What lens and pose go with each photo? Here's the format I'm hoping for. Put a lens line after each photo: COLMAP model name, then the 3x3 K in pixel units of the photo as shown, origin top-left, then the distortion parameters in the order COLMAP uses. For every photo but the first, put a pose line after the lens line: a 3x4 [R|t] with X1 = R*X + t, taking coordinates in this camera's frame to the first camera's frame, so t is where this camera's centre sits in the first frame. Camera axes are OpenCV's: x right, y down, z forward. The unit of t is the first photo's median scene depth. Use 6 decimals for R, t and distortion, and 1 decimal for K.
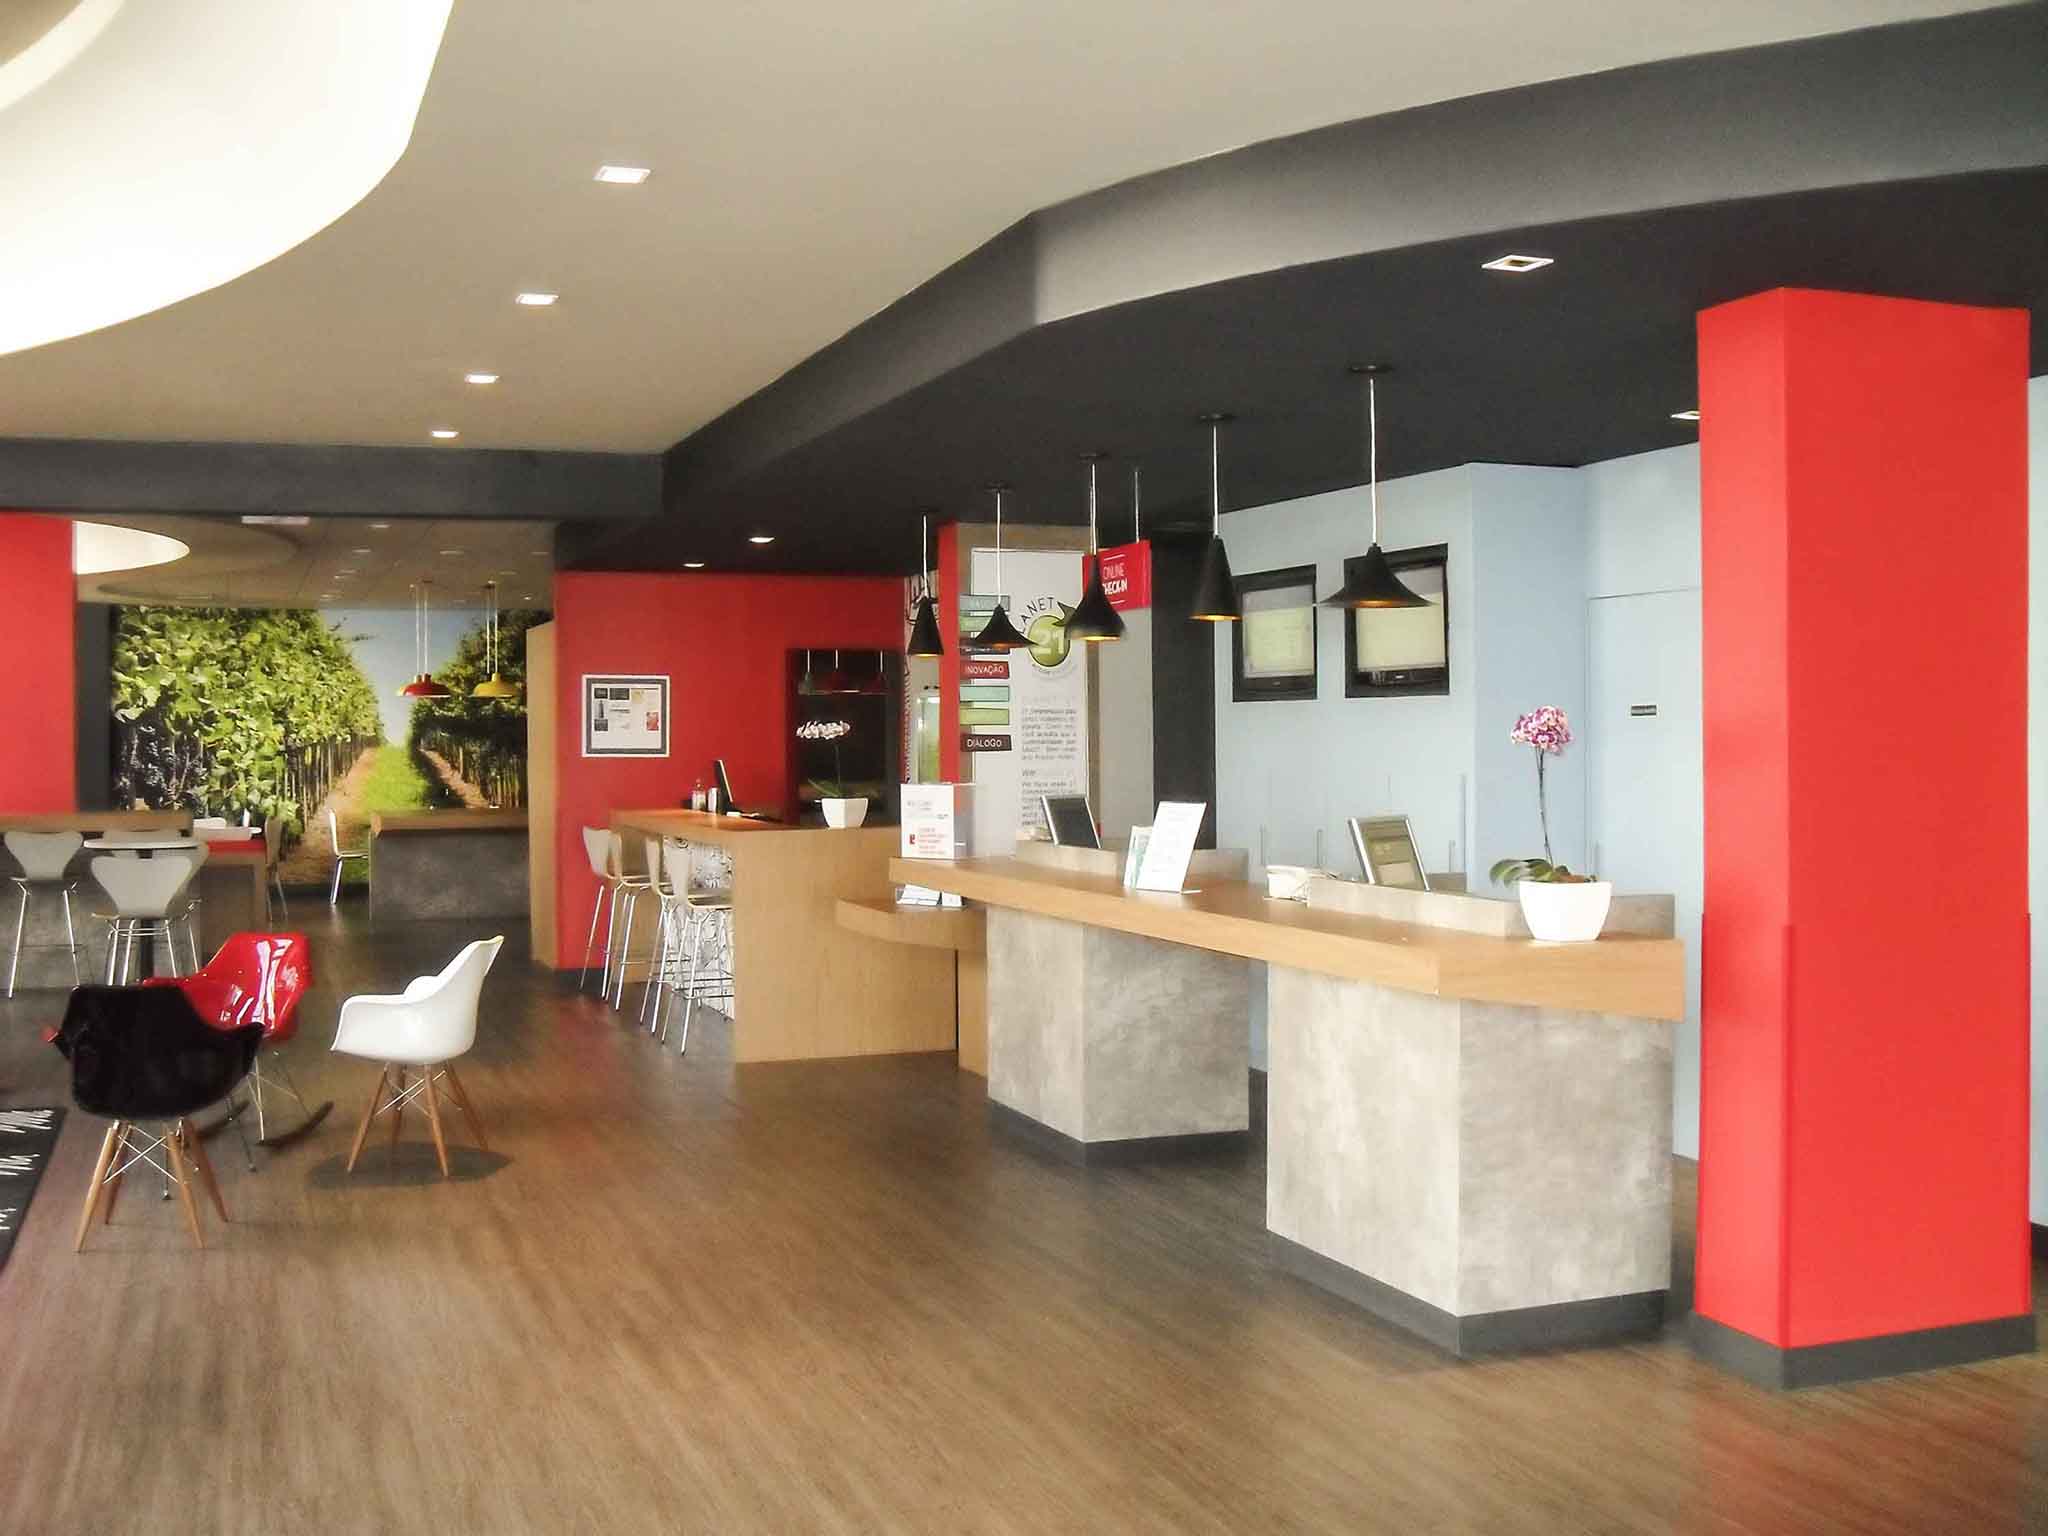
lens RADIAL K [[2116.4, 0, 1024.0], [0, 2116.4, 767.2], [0, 0, 1]] dist [-0.002357, 0.000000]
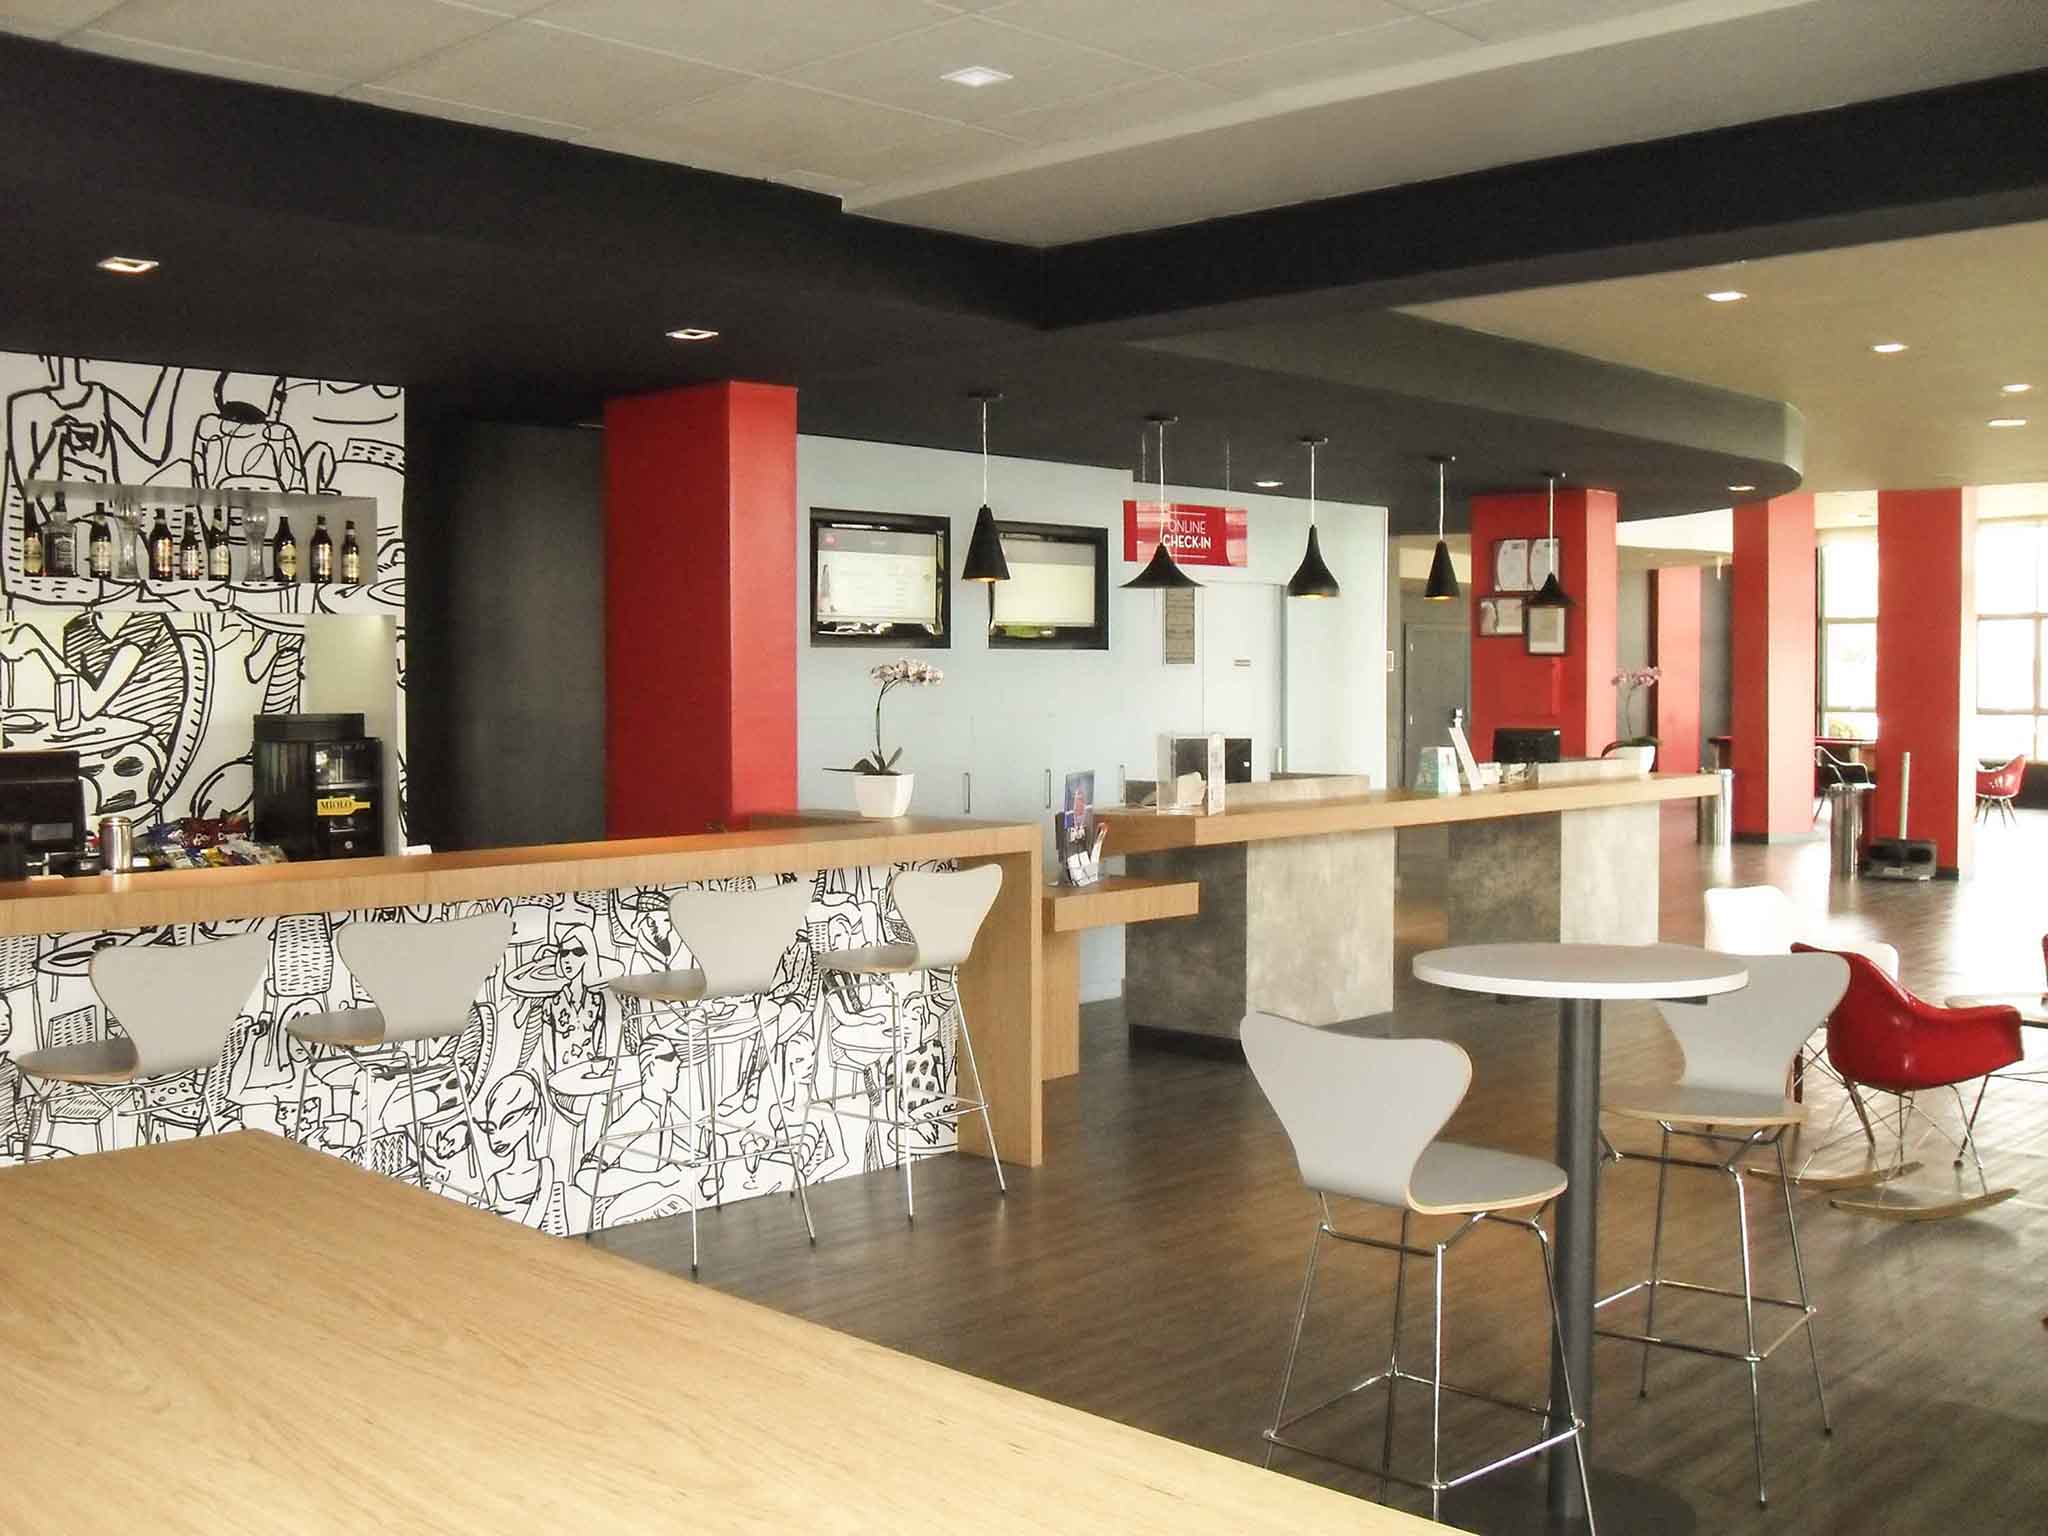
lens RADIAL K [[2116.4, 0, 1023.6], [0, 2116.4, 766.8], [0, 0, 1]] dist [-0.002357, 0.000000]
pose [[-0.436840, -0.034055, 0.898894, -0.860614], [0.027777, 0.998296, 0.051319, -0.029213], [-0.899110, 0.047387, -0.435149, 1.529505]]
